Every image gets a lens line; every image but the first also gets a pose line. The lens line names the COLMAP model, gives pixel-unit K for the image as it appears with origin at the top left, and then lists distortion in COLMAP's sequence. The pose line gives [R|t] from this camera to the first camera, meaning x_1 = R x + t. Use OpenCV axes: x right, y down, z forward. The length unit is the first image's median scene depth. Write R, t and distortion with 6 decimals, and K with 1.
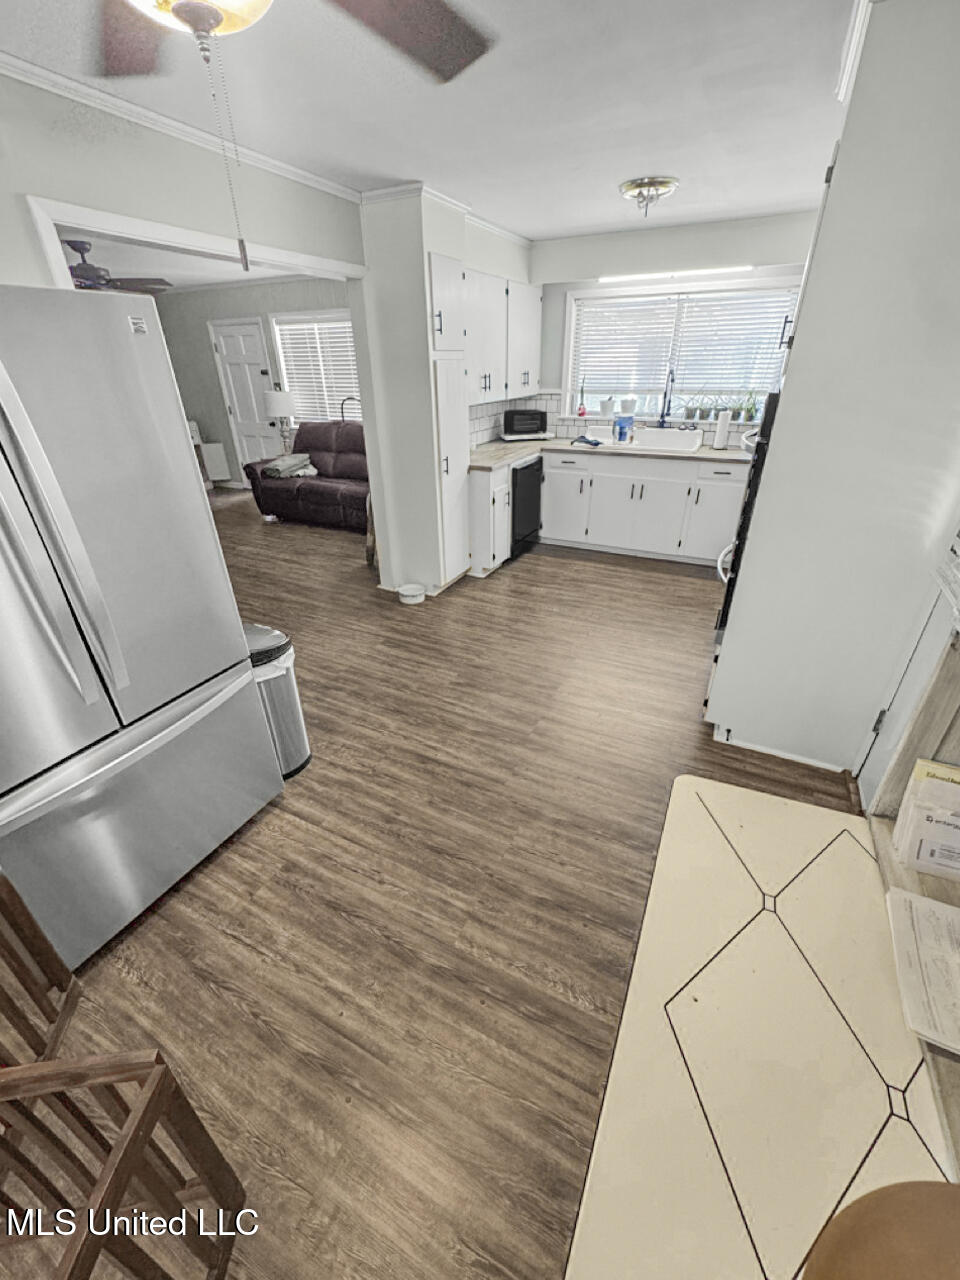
lens RADIAL K [[520.1, 0, 478.7], [0, 520.1, 639.4], [0, 0, 1]] dist [-0.001727, -0.000164]
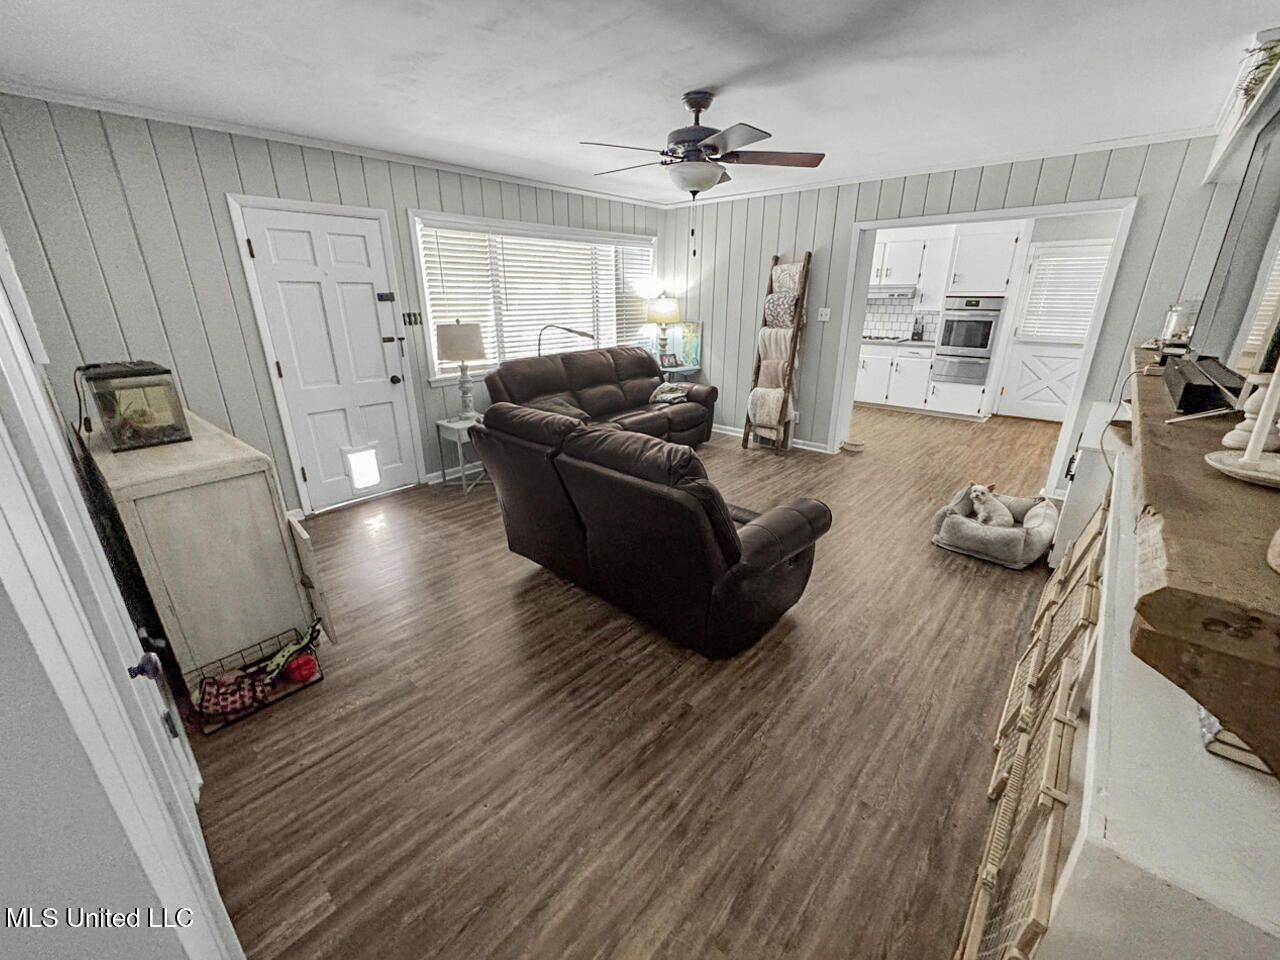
lens RADIAL K [[520.1, 0, 638.2], [0, 520.1, 487.6], [0, 0, 1]] dist [-0.001727, -0.000164]
pose [[0.252001, -0.320499, 0.913113, -1.309309], [0.455867, 0.871630, 0.180128, -0.416775], [-0.853628, 0.370866, 0.365757, 0.859078]]
